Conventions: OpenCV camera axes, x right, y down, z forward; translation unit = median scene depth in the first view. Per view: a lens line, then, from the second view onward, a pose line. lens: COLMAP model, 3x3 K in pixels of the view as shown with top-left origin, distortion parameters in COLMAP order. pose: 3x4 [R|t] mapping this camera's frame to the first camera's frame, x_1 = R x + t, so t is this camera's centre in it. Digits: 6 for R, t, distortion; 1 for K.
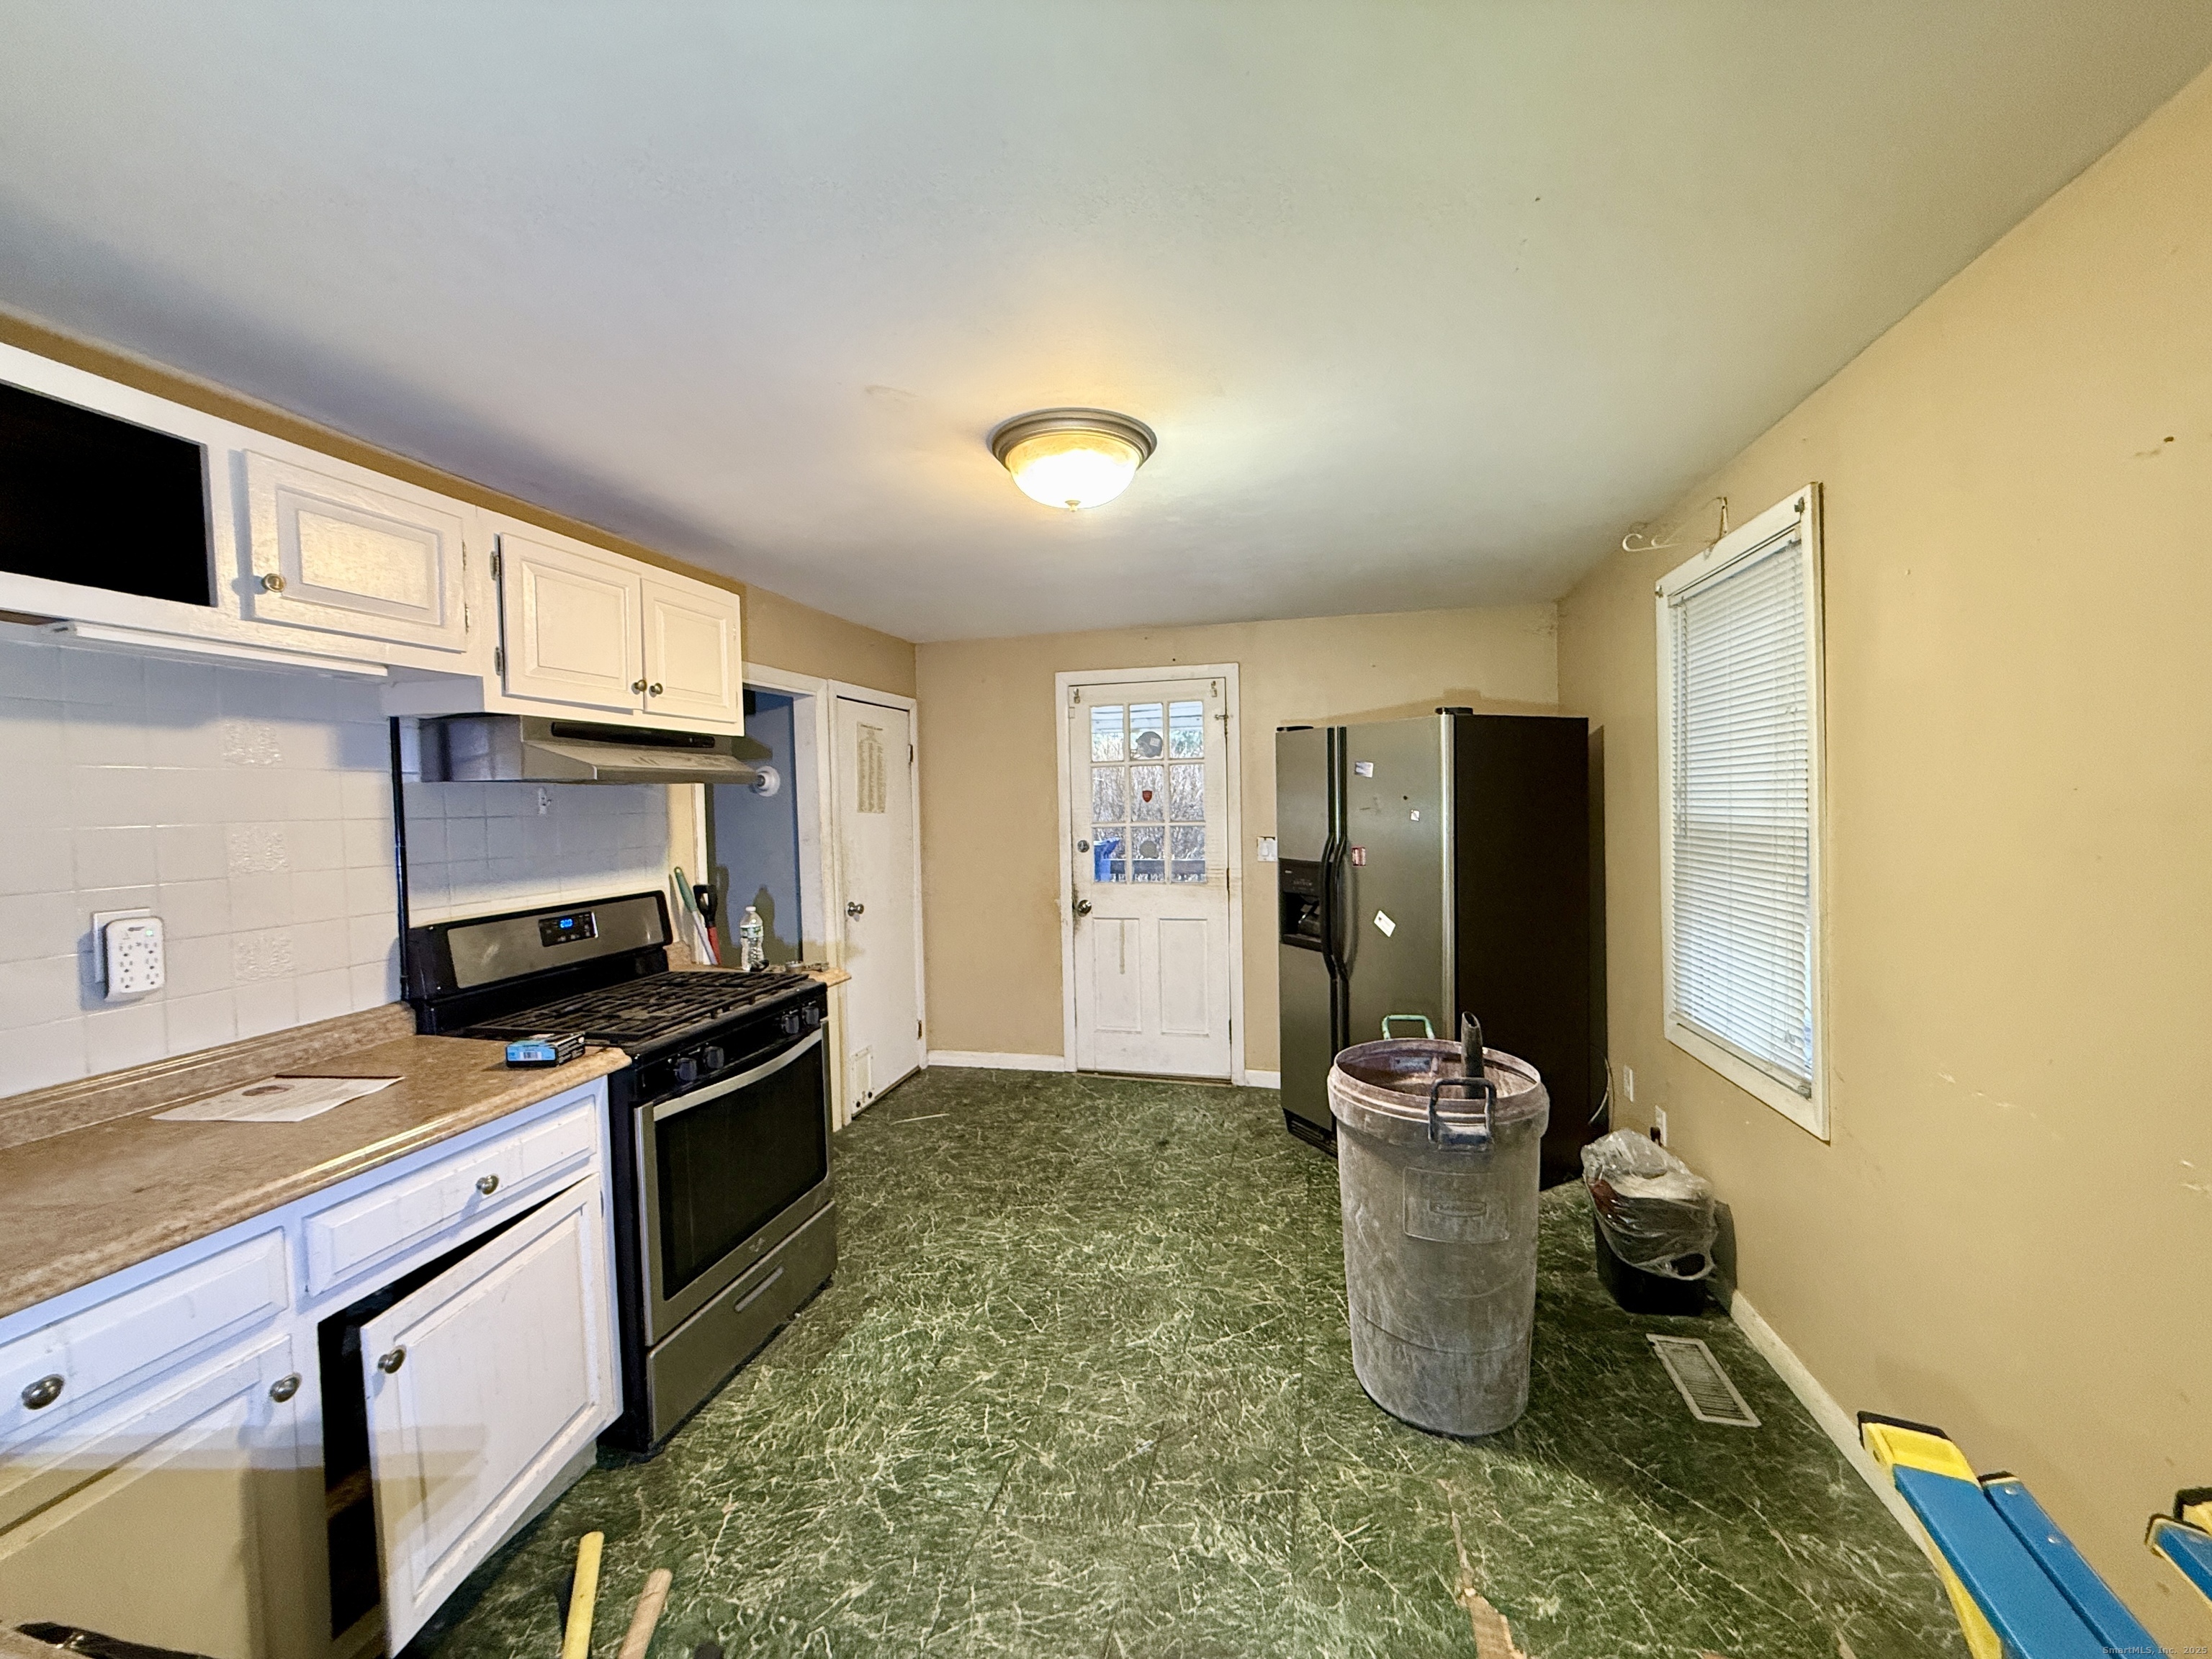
lens RADIAL K [[894.6, 0, 1103.4], [0, 894.6, 832.0], [0, 0, 1]] dist [-0.002200, 0.000141]
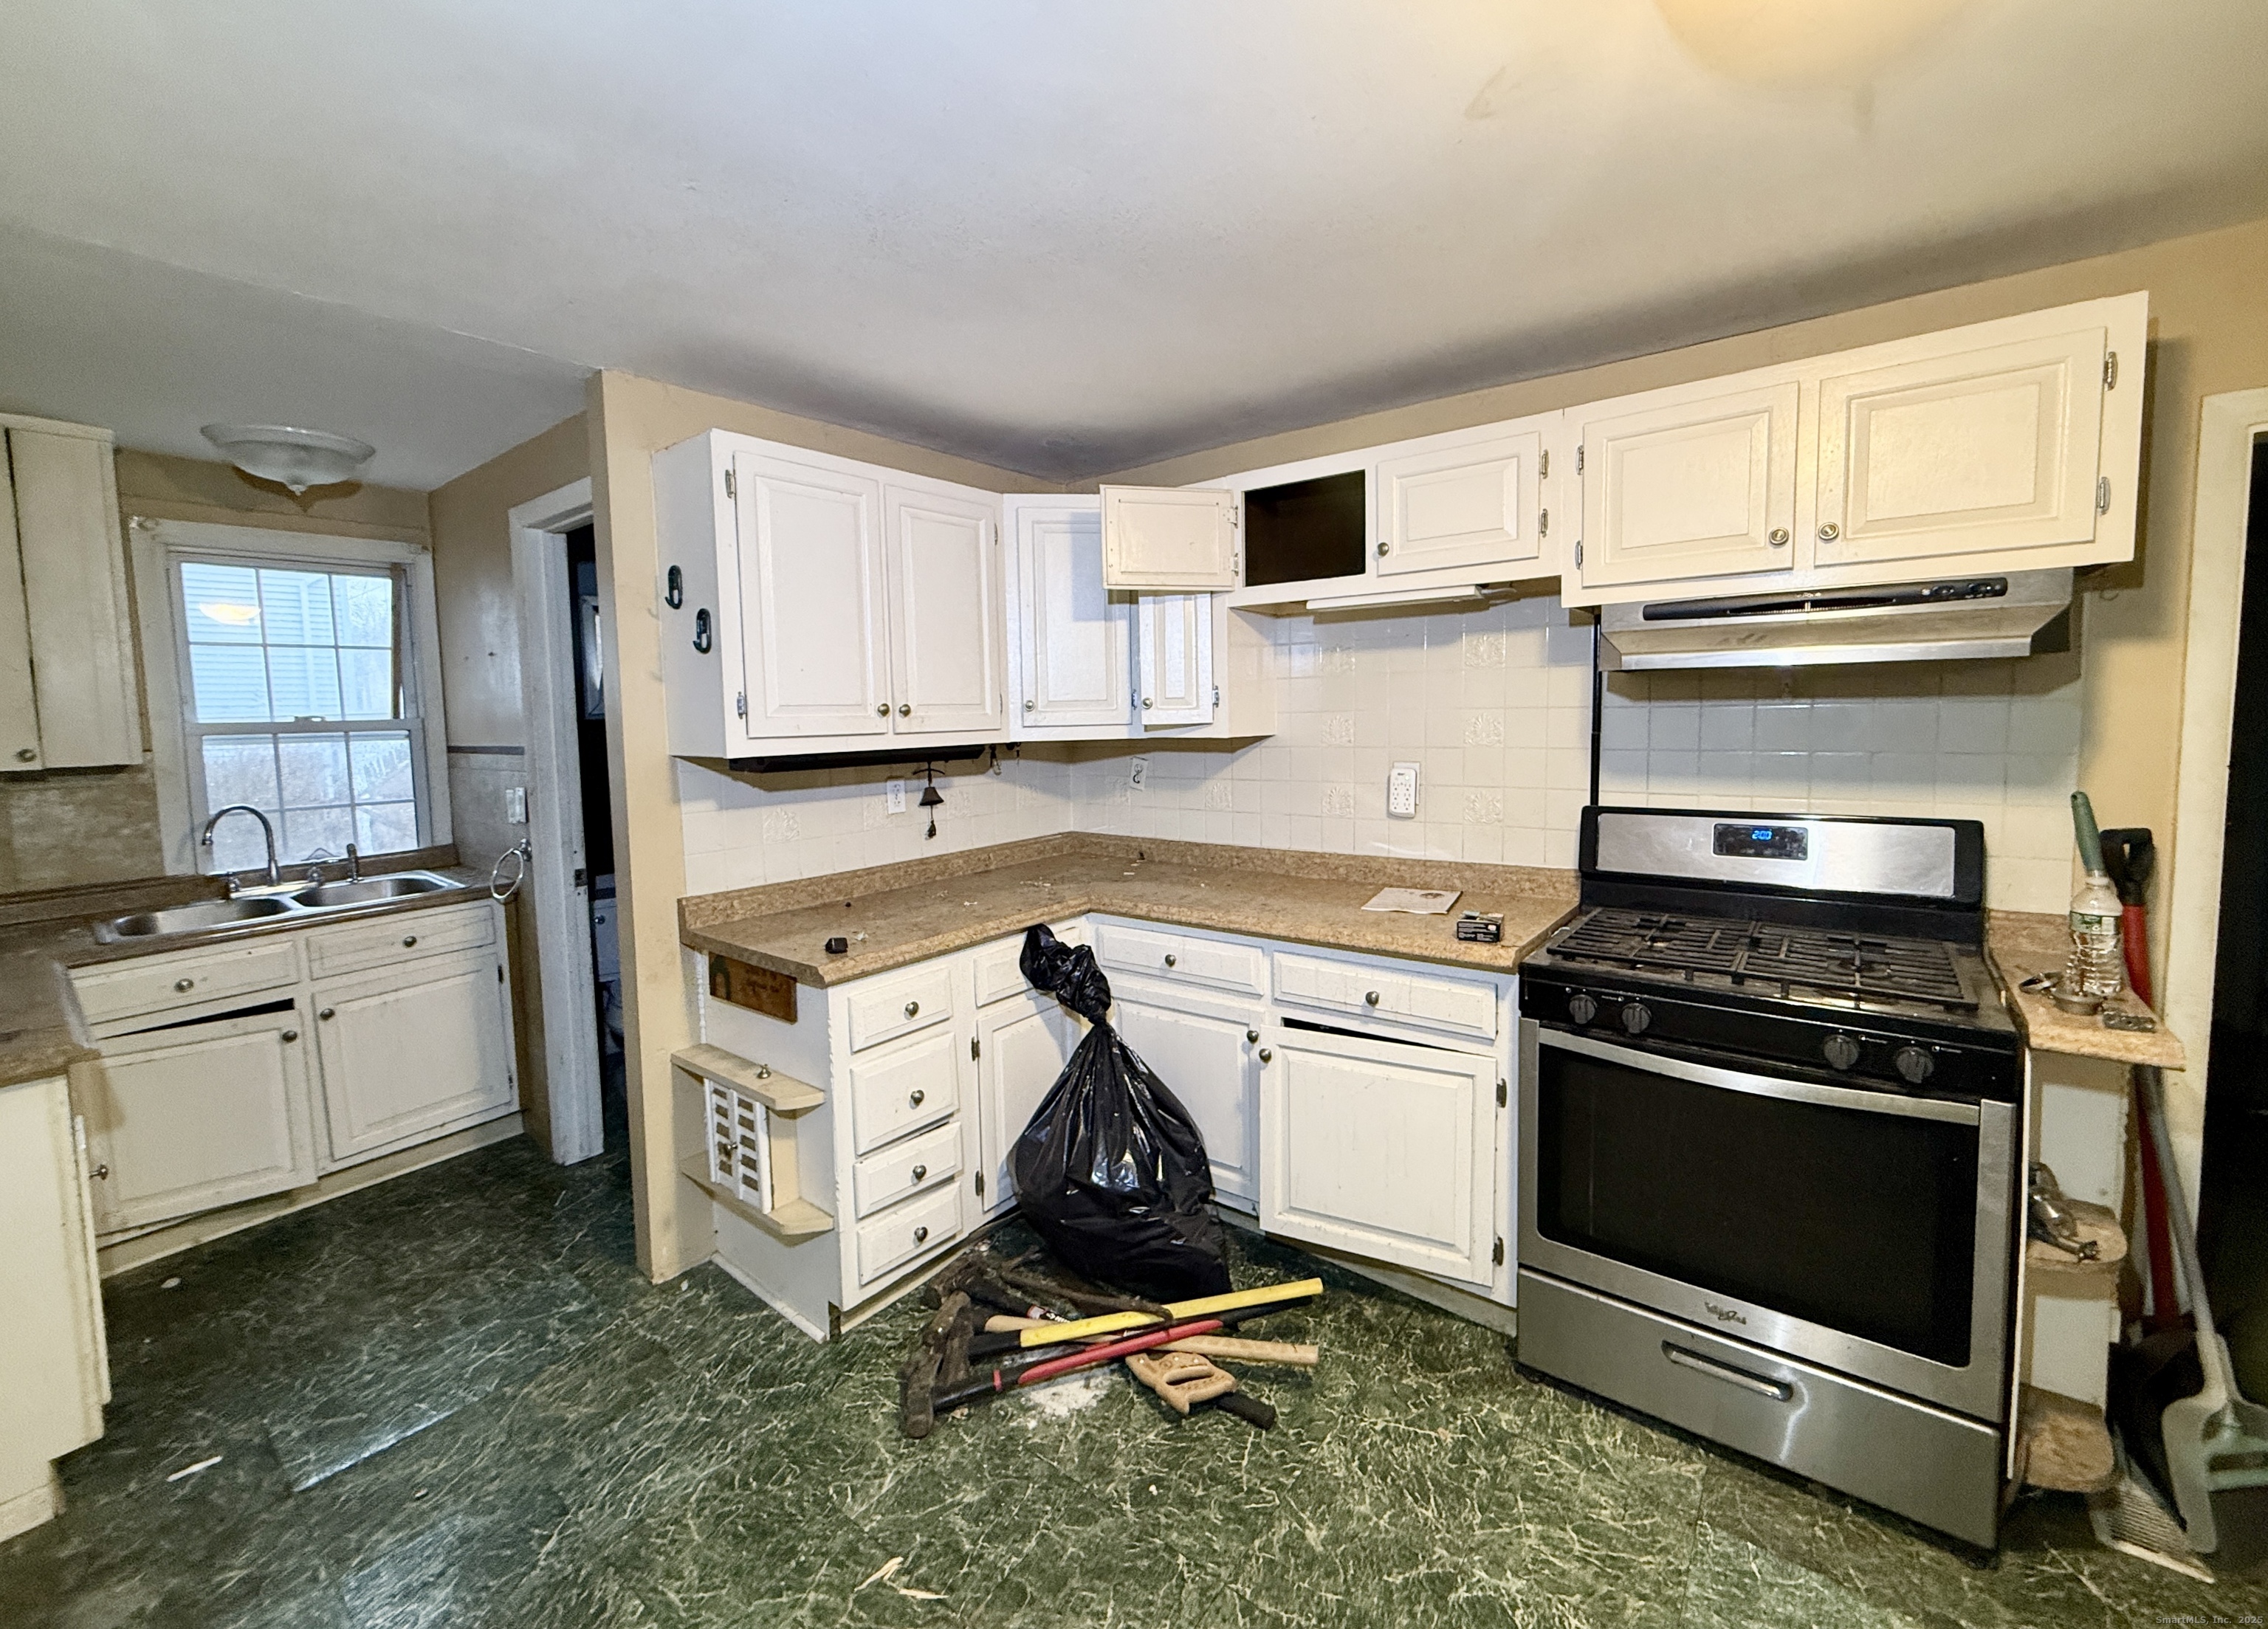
lens RADIAL K [[924.5, 0, 1130.5], [0, 924.5, 792.9], [0, 0, 1]] dist [-0.000442, -0.000137]
pose [[-0.424491, 0.102866, -0.899570, 0.597280], [-0.002175, 0.993407, 0.114623, -0.048220], [0.905429, 0.050613, -0.421469, 1.170488]]
